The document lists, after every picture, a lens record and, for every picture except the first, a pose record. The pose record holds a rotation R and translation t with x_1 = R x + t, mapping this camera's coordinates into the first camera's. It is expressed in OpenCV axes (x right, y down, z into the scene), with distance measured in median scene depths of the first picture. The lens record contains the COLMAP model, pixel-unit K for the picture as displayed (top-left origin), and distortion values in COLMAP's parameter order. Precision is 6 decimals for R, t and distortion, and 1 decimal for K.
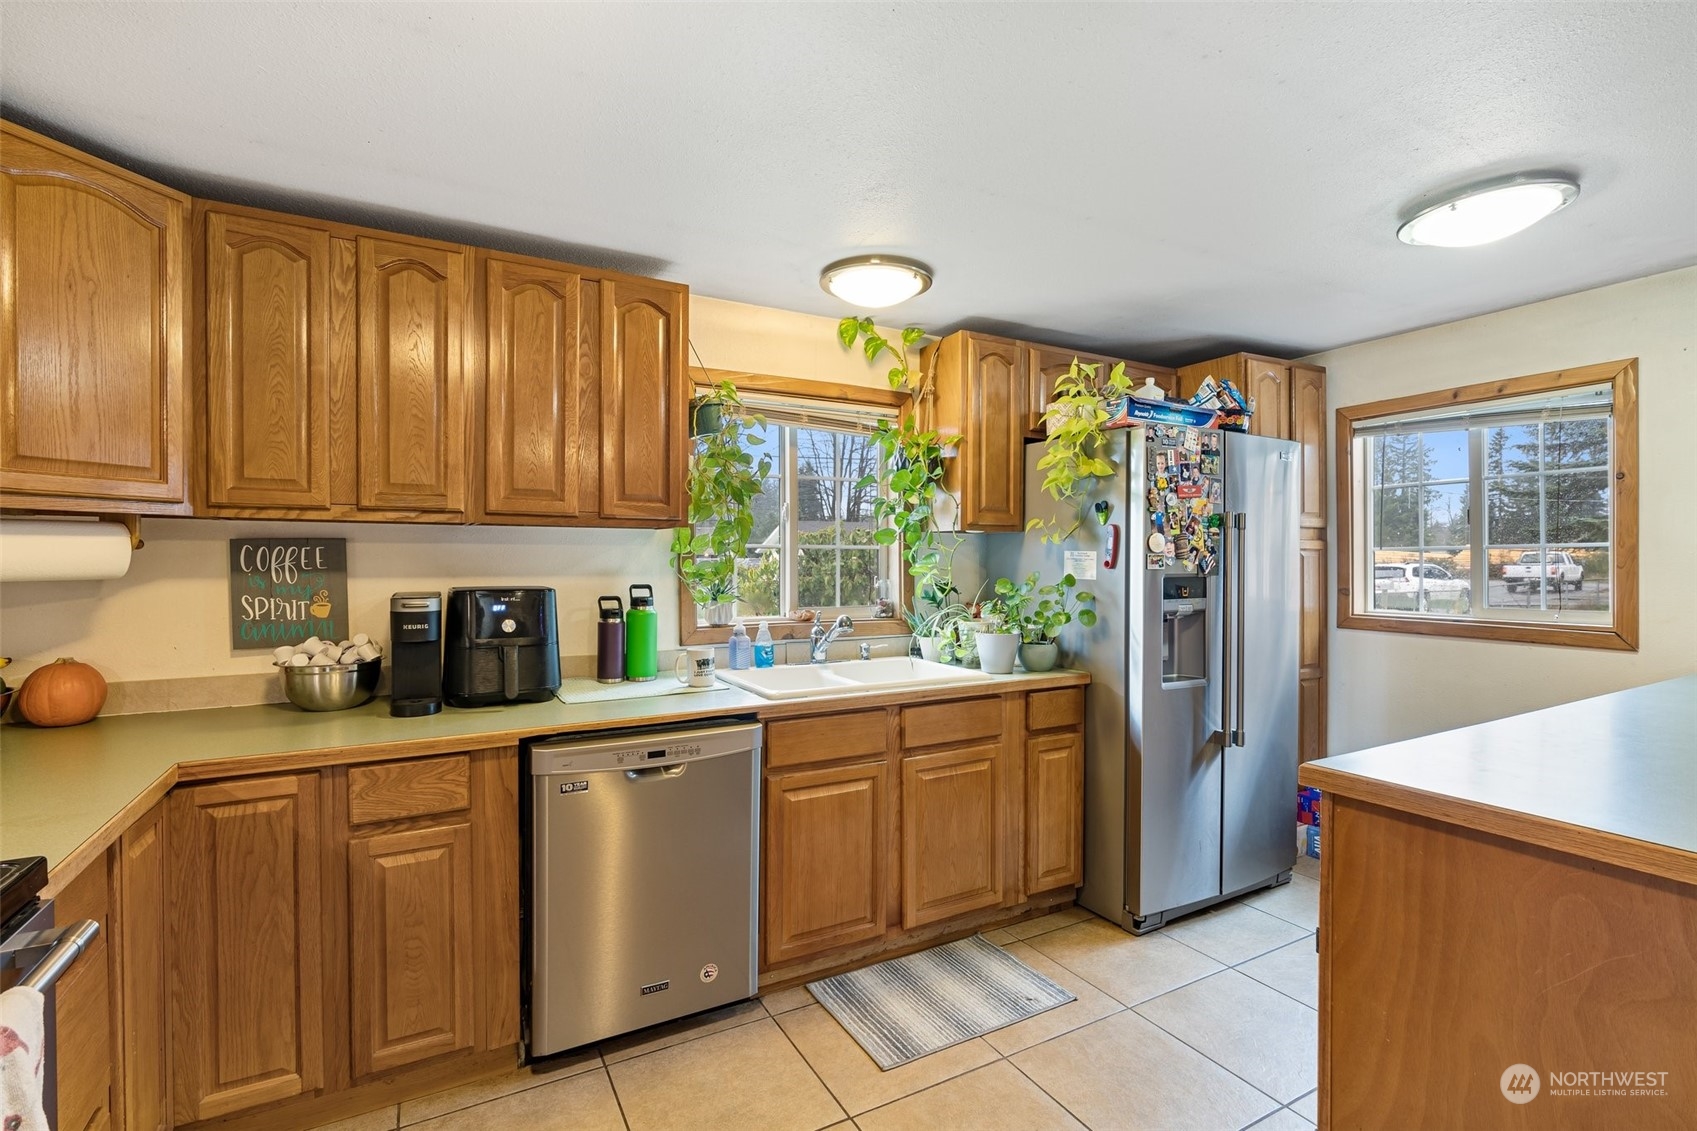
lens RADIAL K [[782.7, 0, 848.5], [0, 782.7, 565.5], [0, 0, 1]] dist [-0.003340, -0.000052]
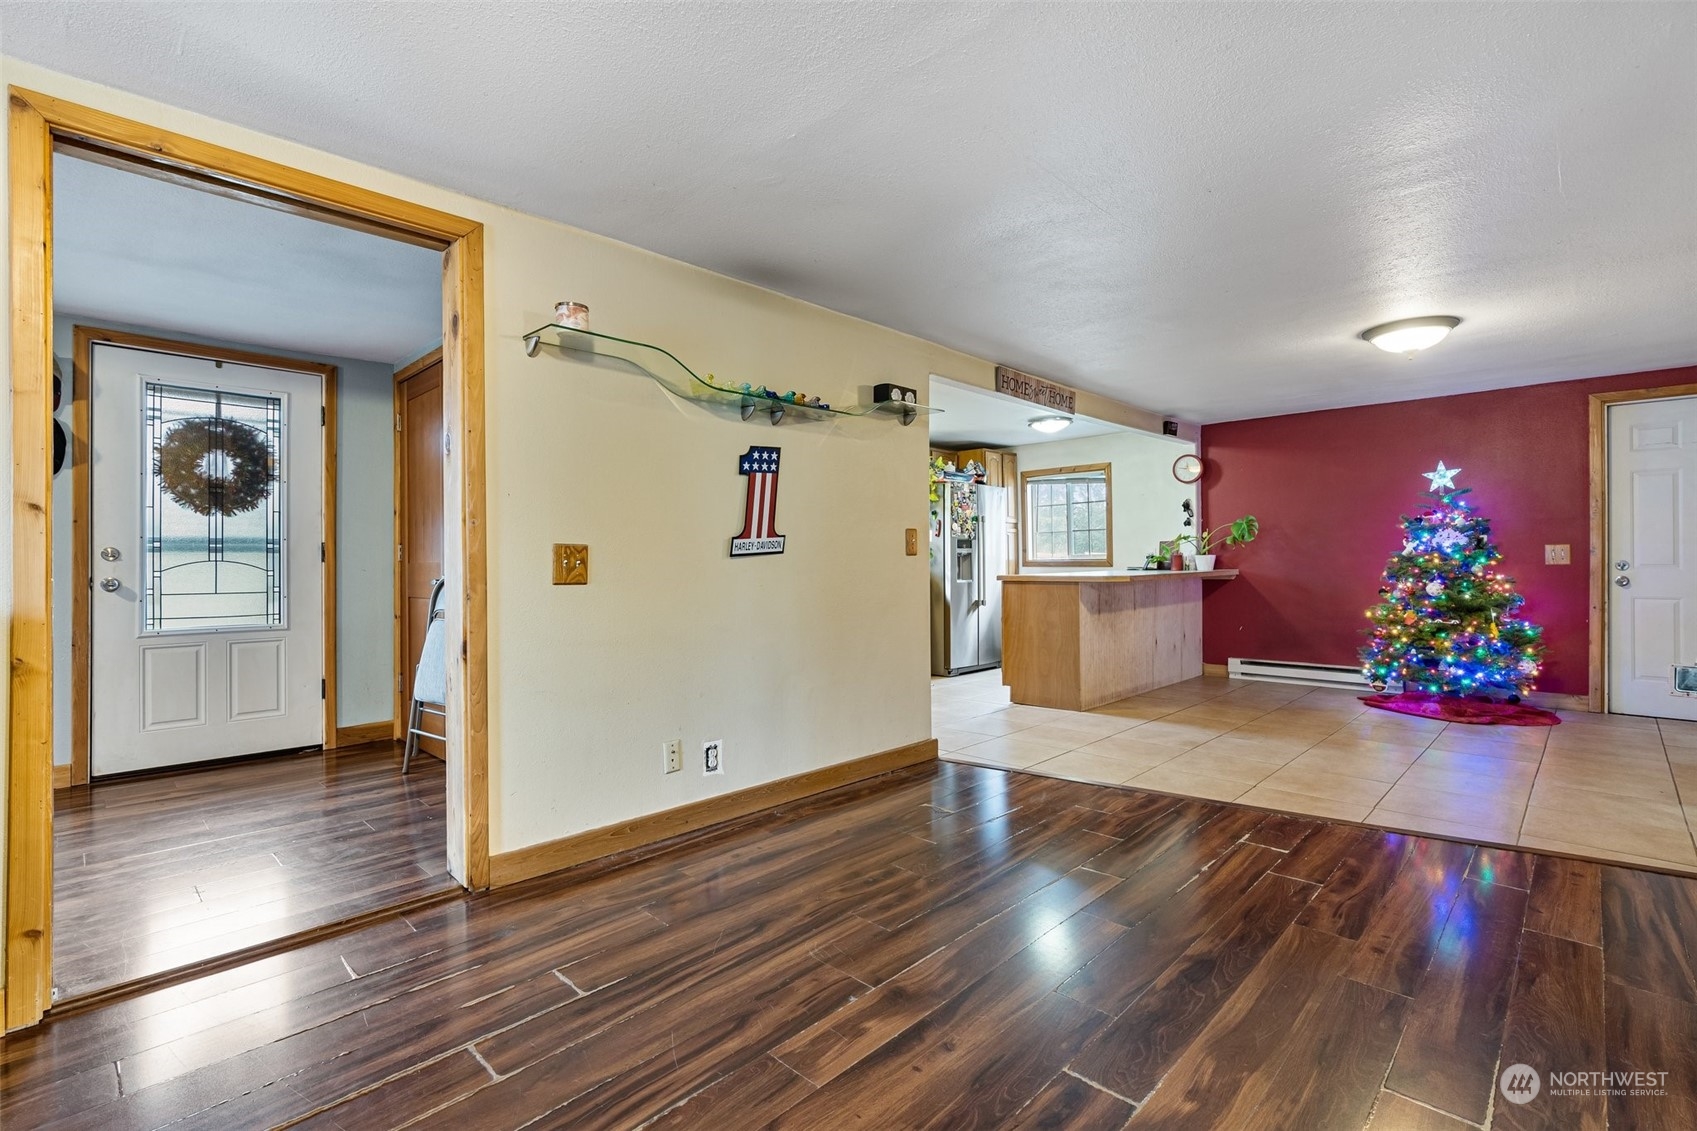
lens RADIAL K [[775.4, 0, 847.6], [0, 775.4, 558.2], [0, 0, 1]] dist [-0.008620, -0.000206]
pose [[0.958970, -0.003335, 0.283489, -0.694578], [0.007196, 0.999895, -0.012577, 0.107703], [-0.283417, 0.014100, 0.958893, -1.406212]]
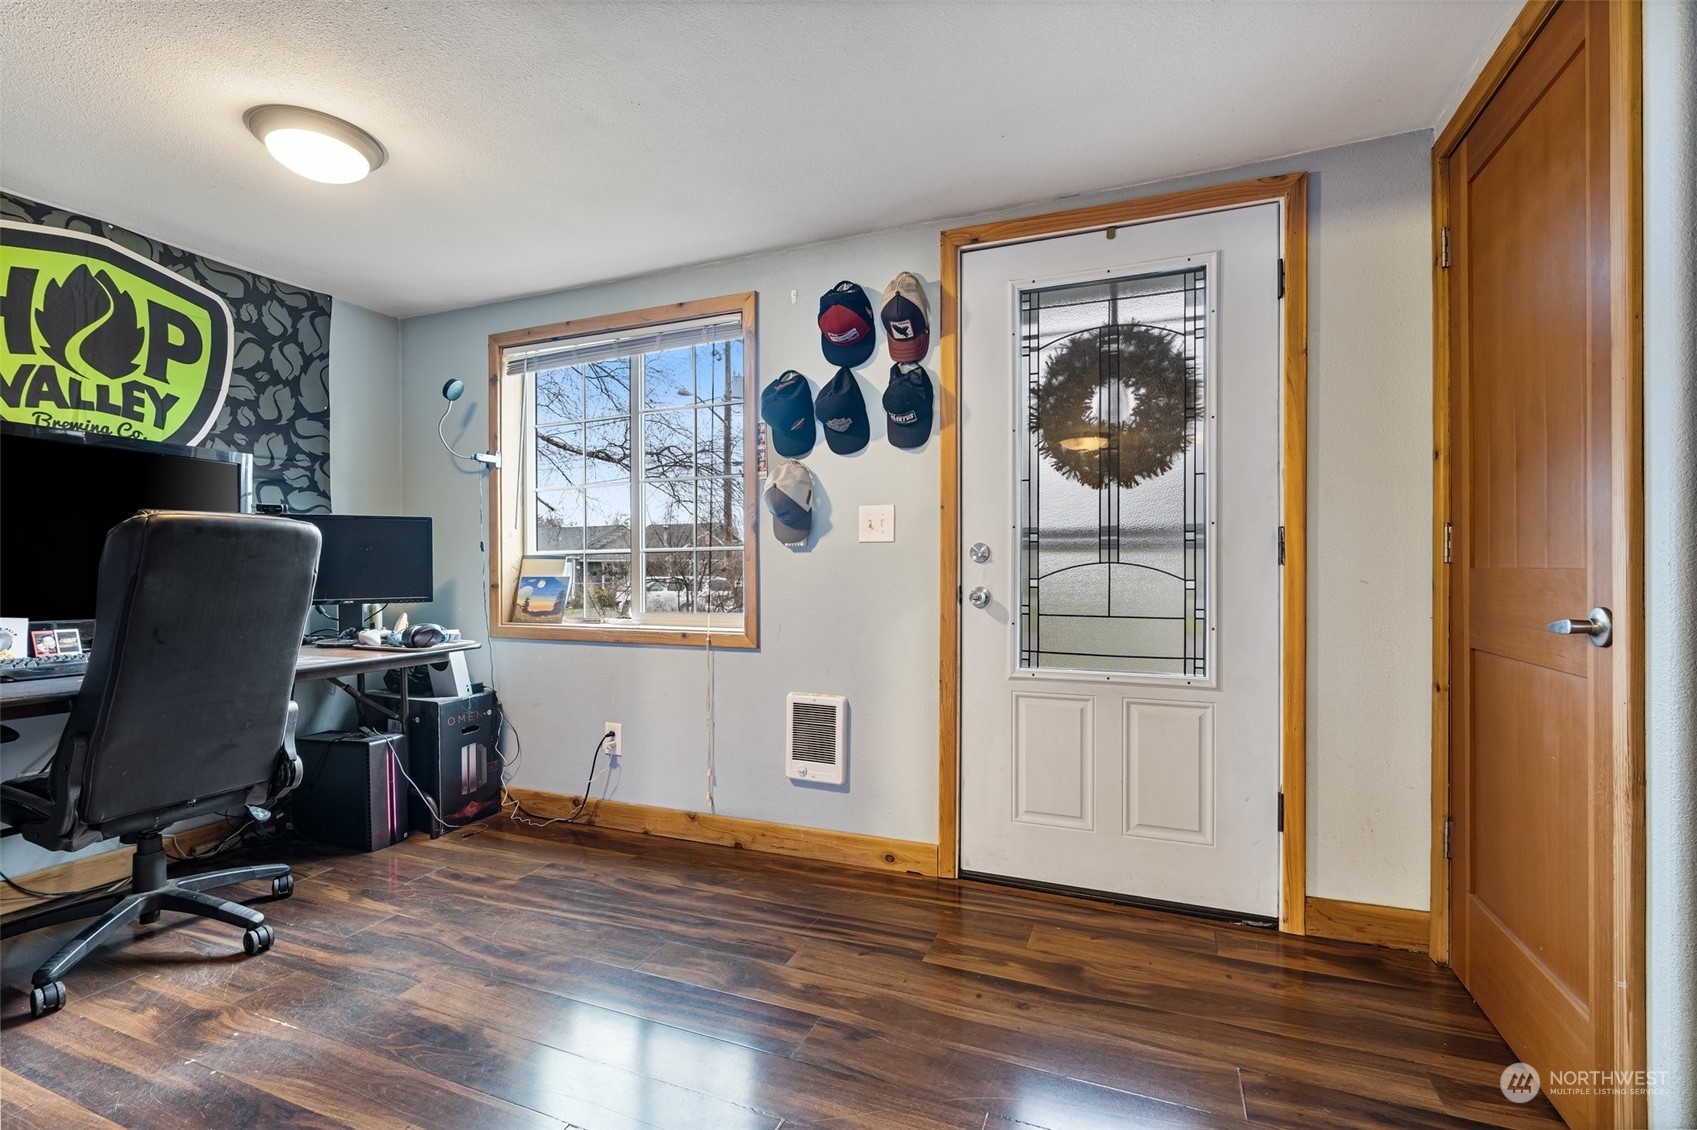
lens RADIAL K [[774.4, 0, 842.8], [0, 774.4, 569.8], [0, 0, 1]] dist [-0.003830, 0.004721]
pose [[0.620143, 0.001570, -0.784487, -0.918780], [-0.006113, 0.999977, -0.002831, 0.098291], [0.784465, 0.006551, 0.620139, -0.472592]]
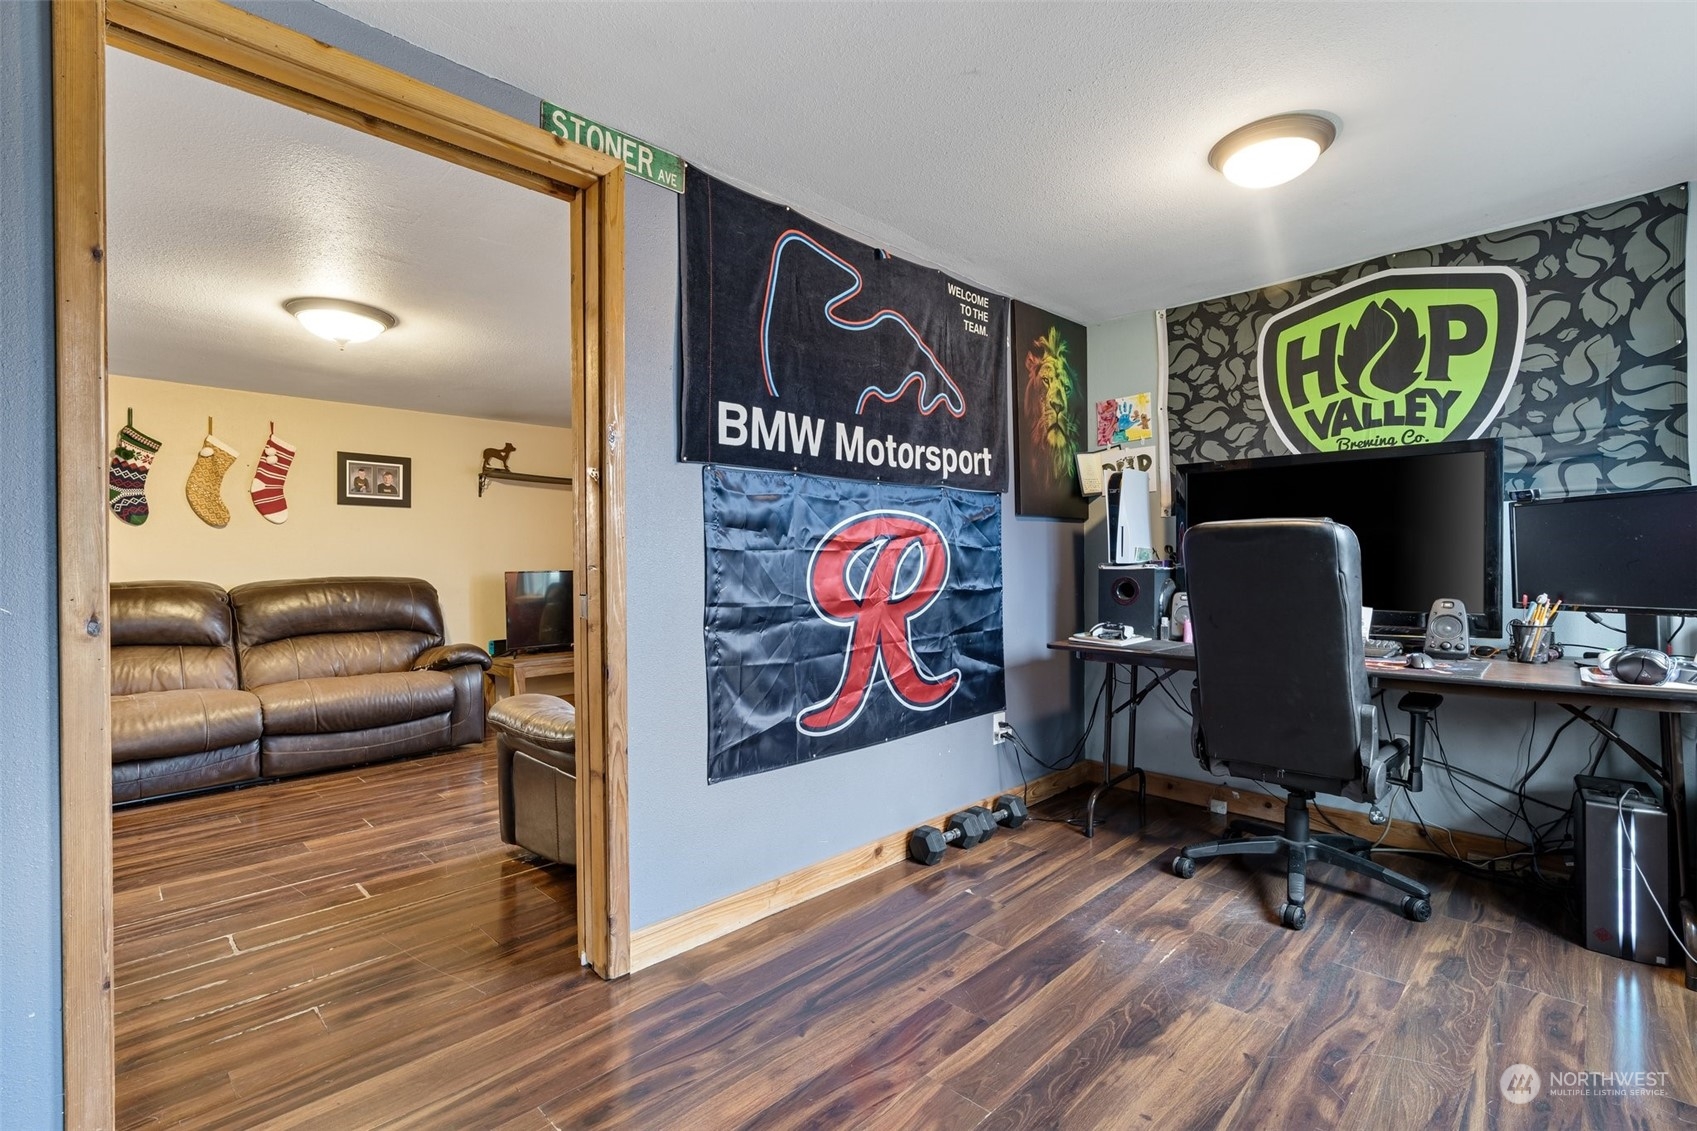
lens RADIAL K [[774.4, 0, 842.8], [0, 774.4, 570.3], [0, 0, 1]] dist [-0.003830, 0.004721]
pose [[-0.963138, 0.012417, -0.268722, -1.209466], [0.008141, 0.999822, 0.017021, 0.082893], [0.268885, 0.014206, -0.963067, 0.212859]]
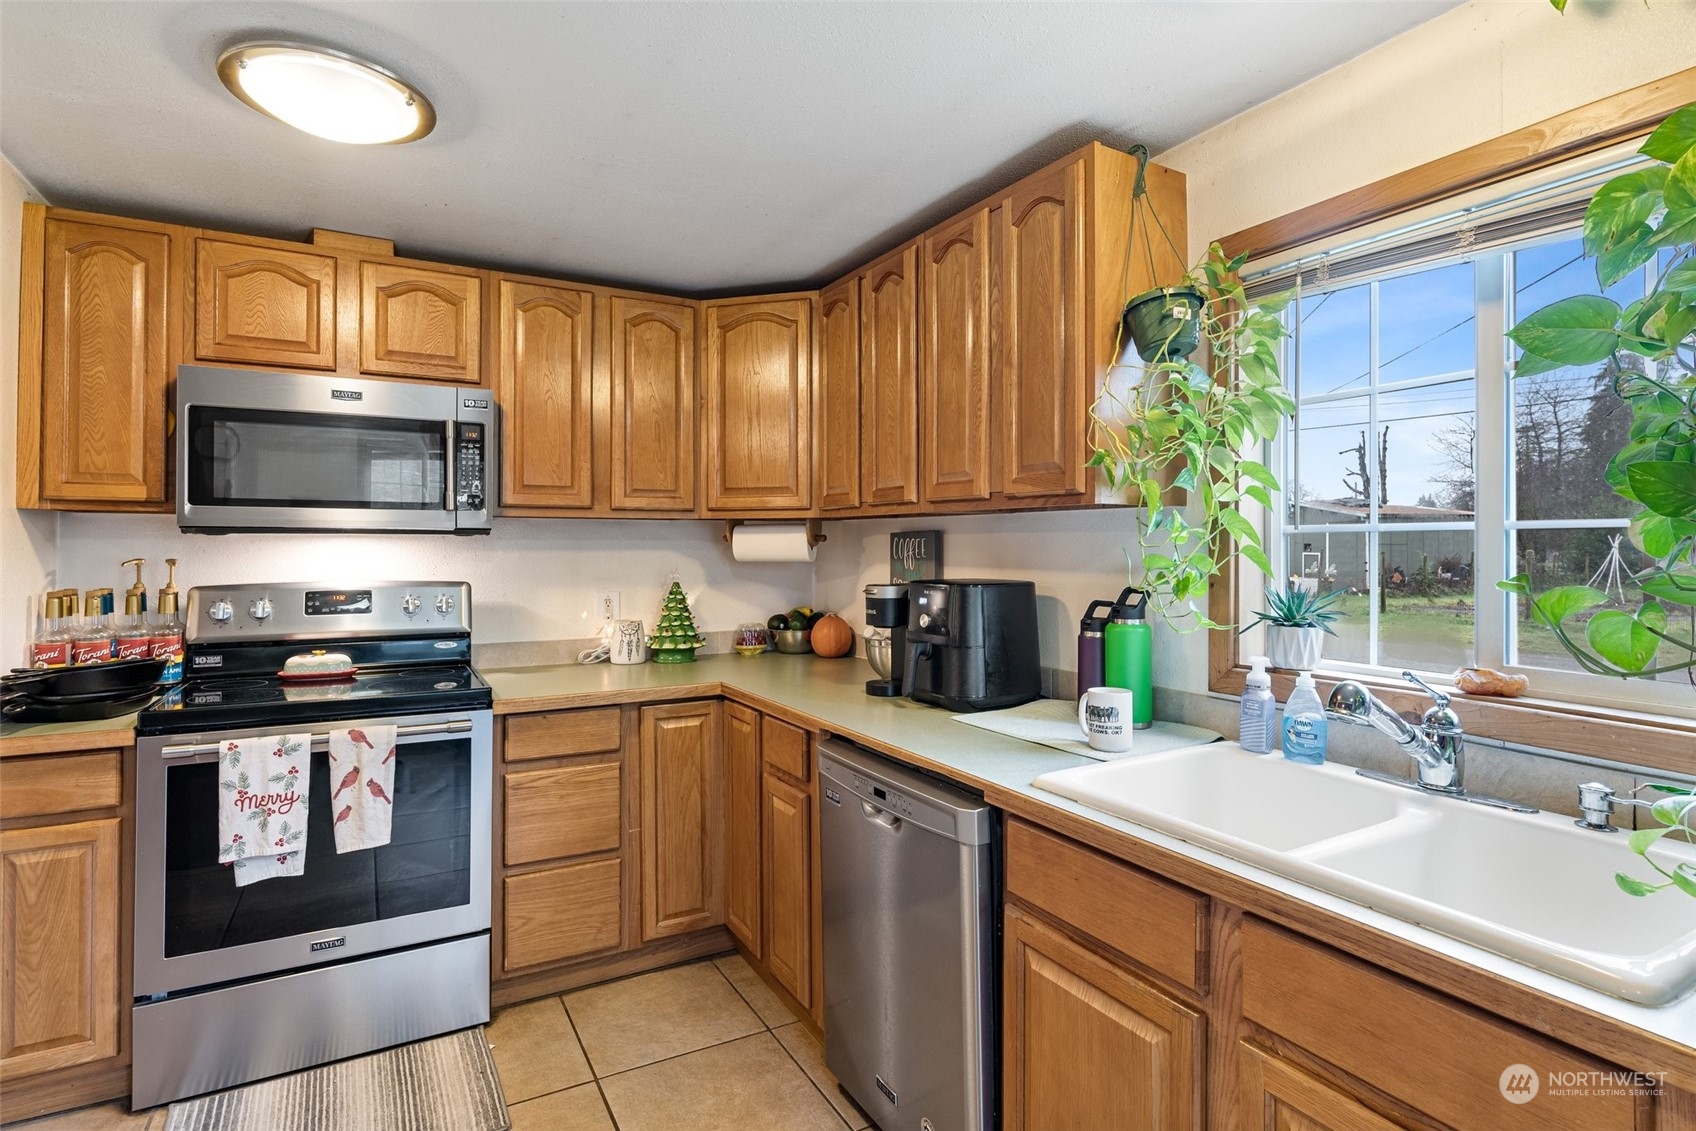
lens RADIAL K [[840.8, 0, 850.5], [0, 840.8, 542.6], [0, 0, 1]] dist [-0.014527, -0.000372]
pose [[0.014244, -0.005449, -0.999884, 0.469265], [-0.011445, 0.999919, -0.005613, -0.008081], [0.999833, 0.011524, 0.014180, 0.730386]]
